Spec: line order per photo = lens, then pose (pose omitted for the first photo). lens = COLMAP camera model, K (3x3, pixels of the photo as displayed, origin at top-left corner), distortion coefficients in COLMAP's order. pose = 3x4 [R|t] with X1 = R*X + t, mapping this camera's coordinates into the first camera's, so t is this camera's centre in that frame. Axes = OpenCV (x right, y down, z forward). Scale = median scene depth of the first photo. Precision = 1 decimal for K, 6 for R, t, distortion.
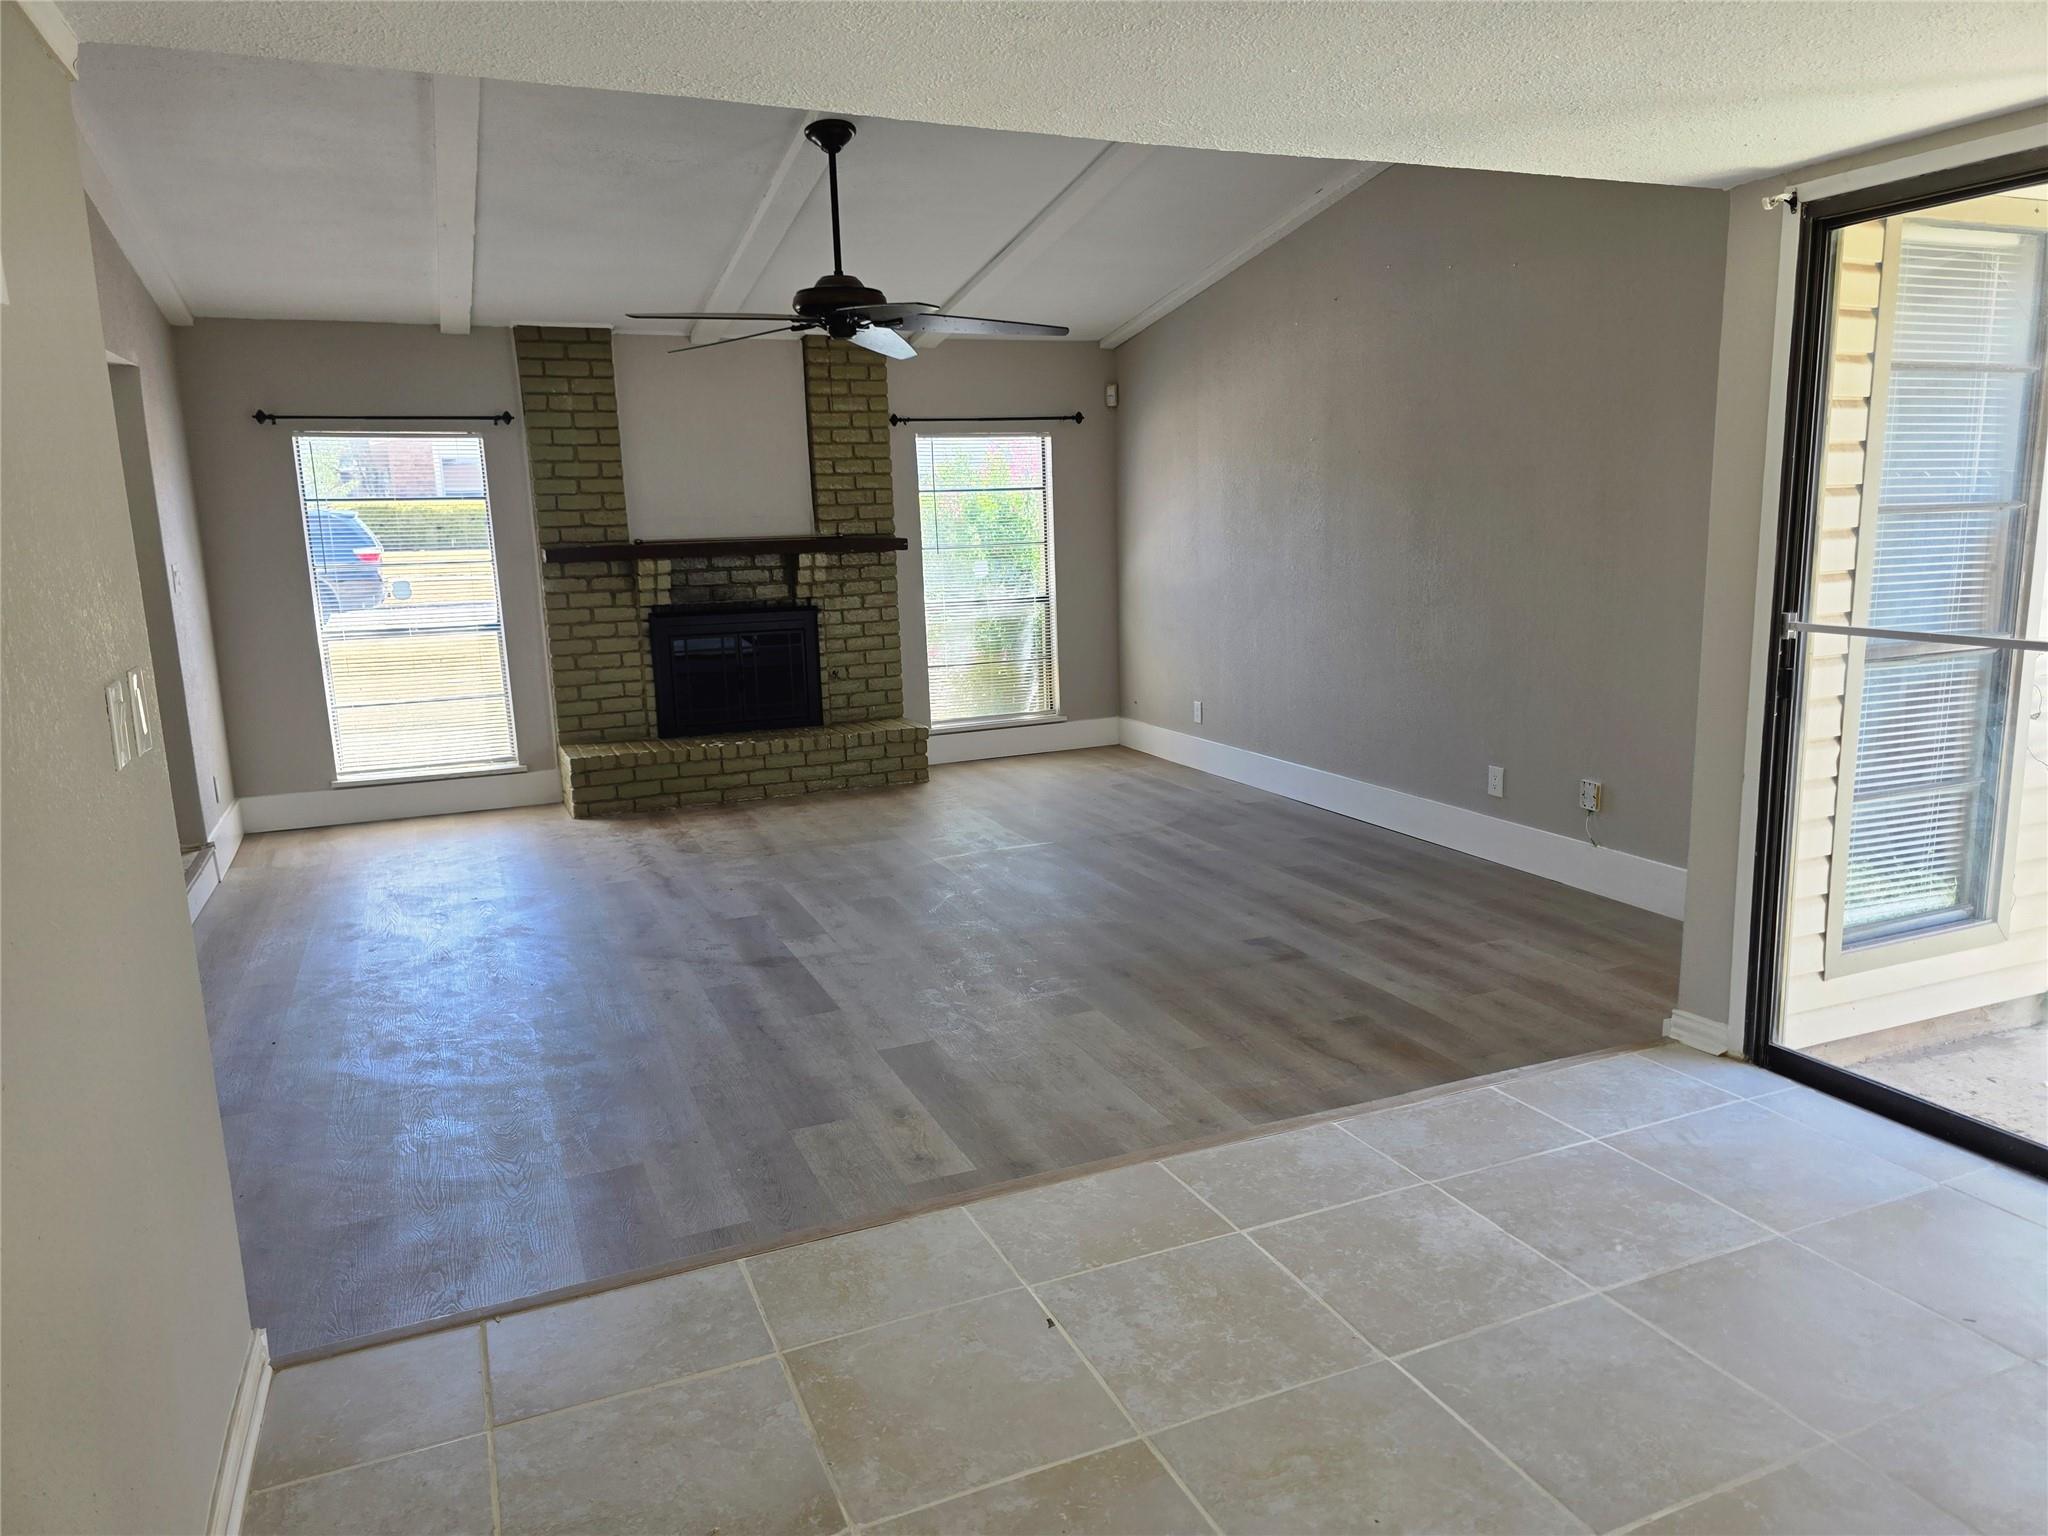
lens RADIAL K [[1379.9, 0, 1042.6], [0, 1379.9, 775.9], [0, 0, 1]] dist [0.059082, -0.059146]
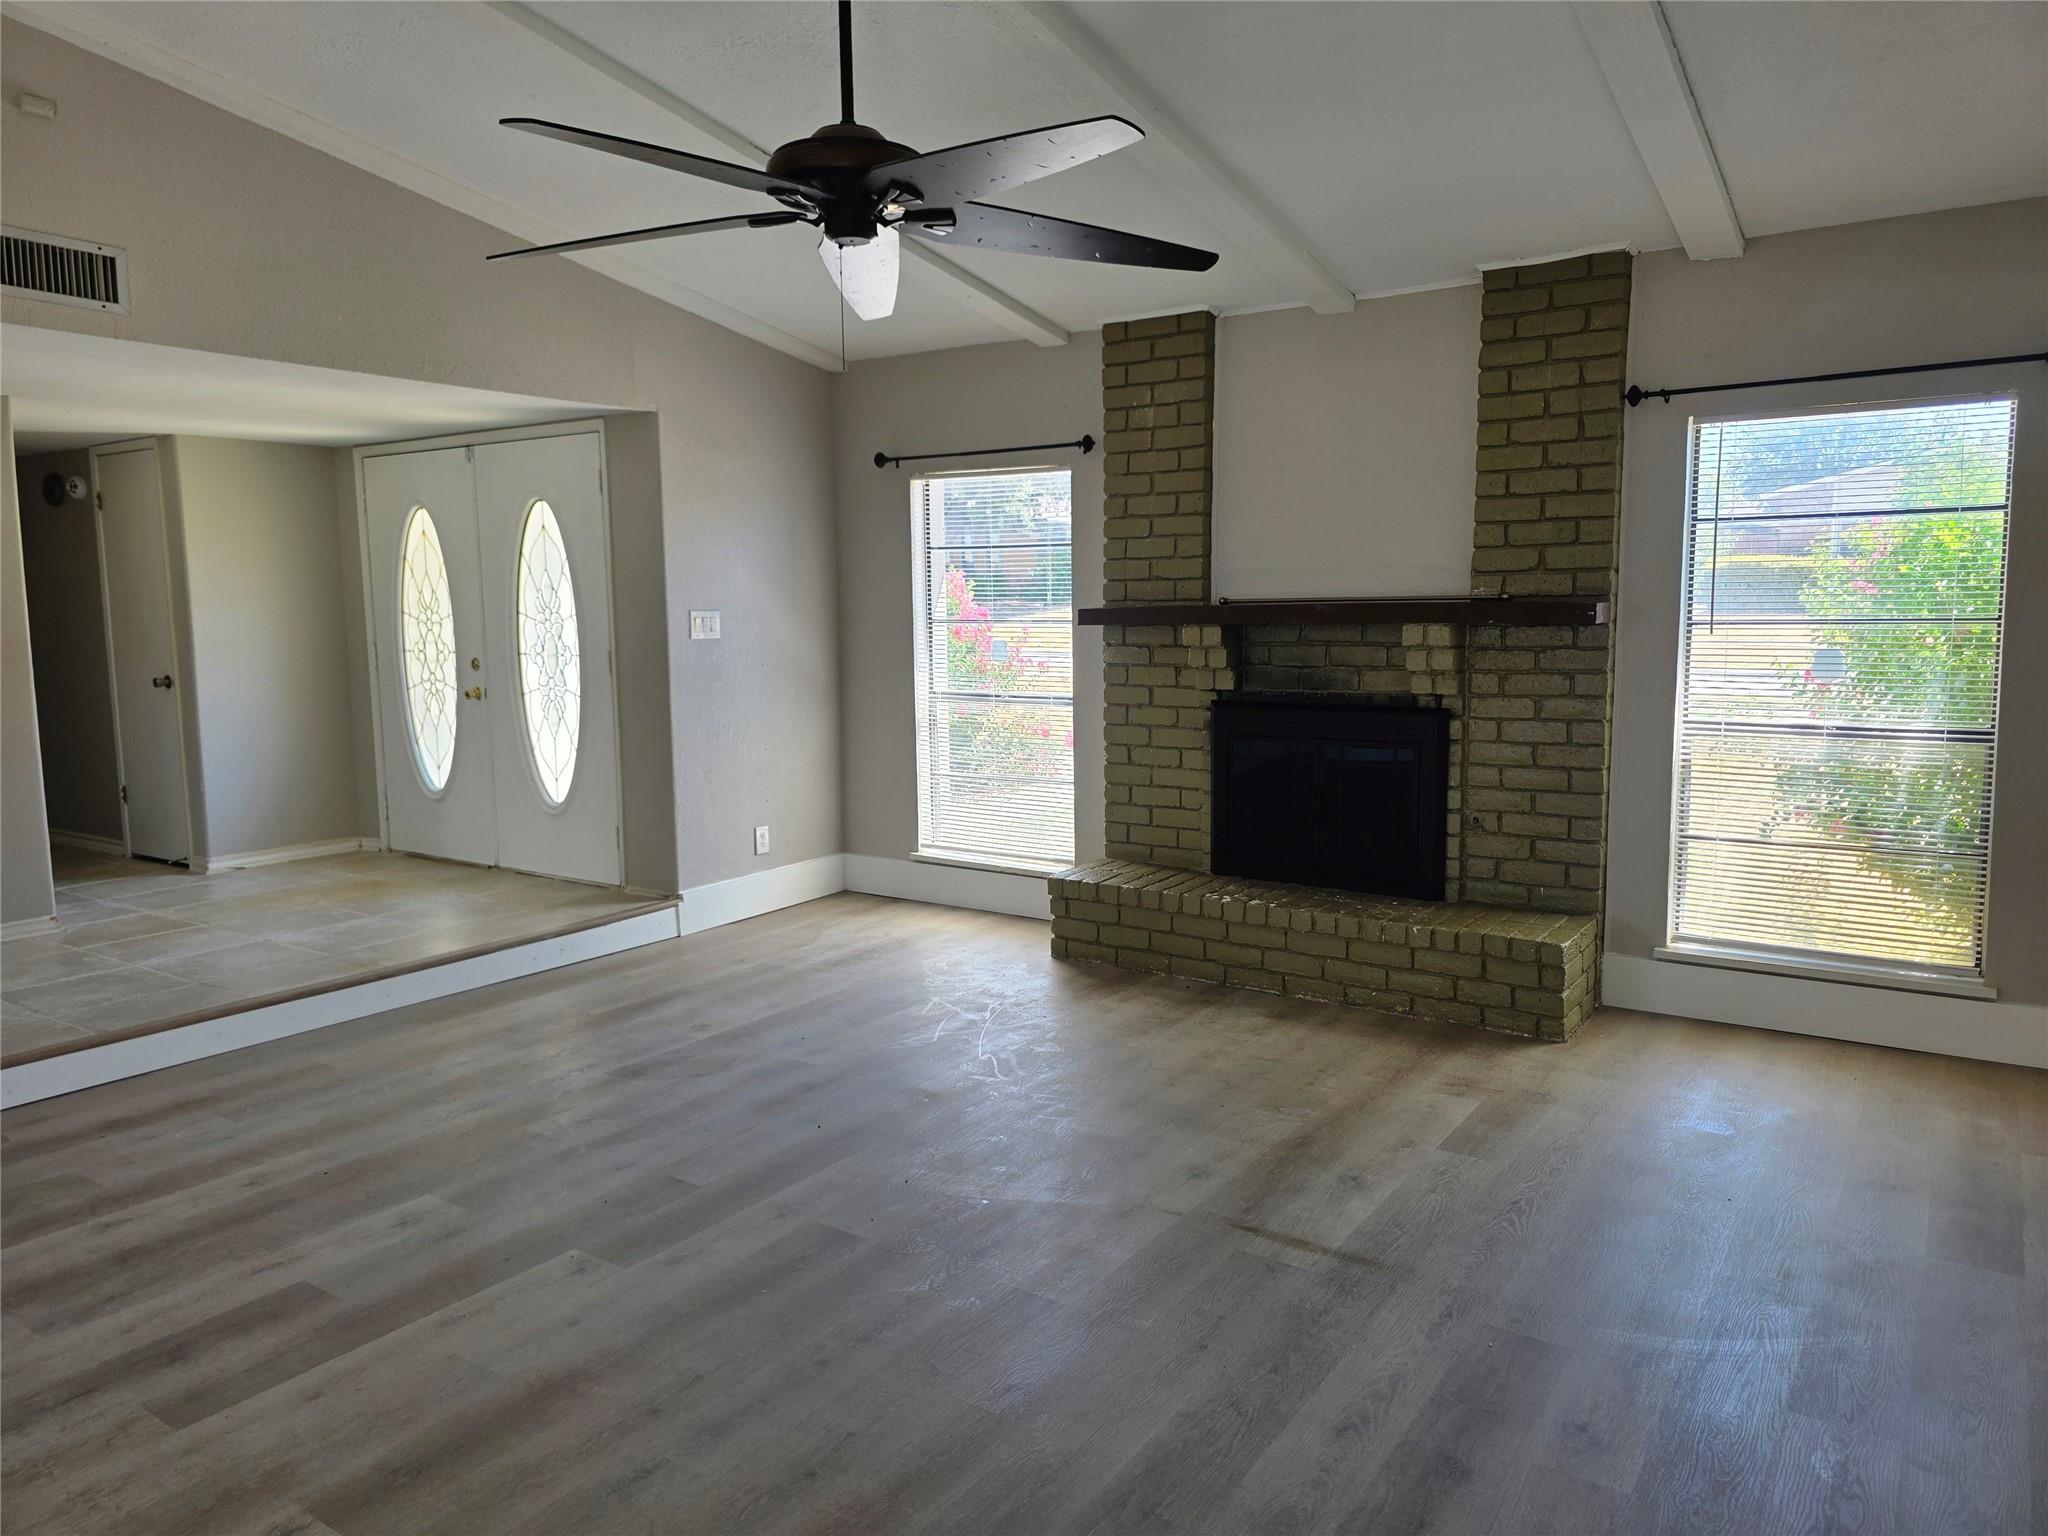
lens RADIAL K [[1379.9, 0, 1032.5], [0, 1379.9, 758.1], [0, 0, 1]] dist [0.059082, -0.059146]
pose [[0.535359, 0.119445, -0.836136, 0.276188], [-0.164848, 0.985688, 0.035261, -0.100097], [0.828382, 0.118958, 0.547387, 0.552111]]
